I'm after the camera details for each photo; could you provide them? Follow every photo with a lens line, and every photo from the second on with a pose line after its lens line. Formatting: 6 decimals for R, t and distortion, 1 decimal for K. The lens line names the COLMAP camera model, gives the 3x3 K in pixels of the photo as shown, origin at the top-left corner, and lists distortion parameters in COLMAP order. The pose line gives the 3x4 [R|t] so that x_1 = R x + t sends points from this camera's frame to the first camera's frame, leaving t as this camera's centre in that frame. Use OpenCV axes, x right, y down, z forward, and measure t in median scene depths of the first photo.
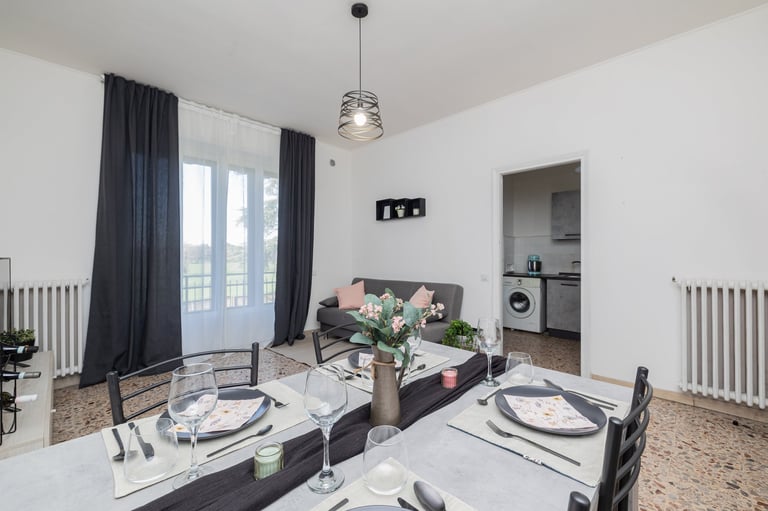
lens RADIAL K [[323.6, 0, 382.6], [0, 323.6, 255.3], [0, 0, 1]] dist [0.002112, 0.000407]
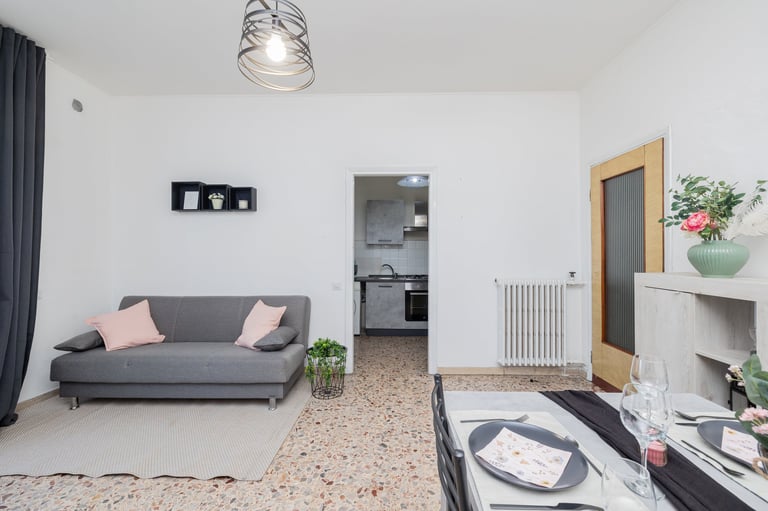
lens RADIAL K [[323.6, 0, 384.1], [0, 323.6, 254.6], [0, 0, 1]] dist [0.002112, 0.000407]
pose [[0.729700, 0.001528, 0.683765, -0.170656], [-0.000303, 0.999998, -0.001912, -0.013710], [-0.683767, 0.001188, 0.729699, 0.205276]]
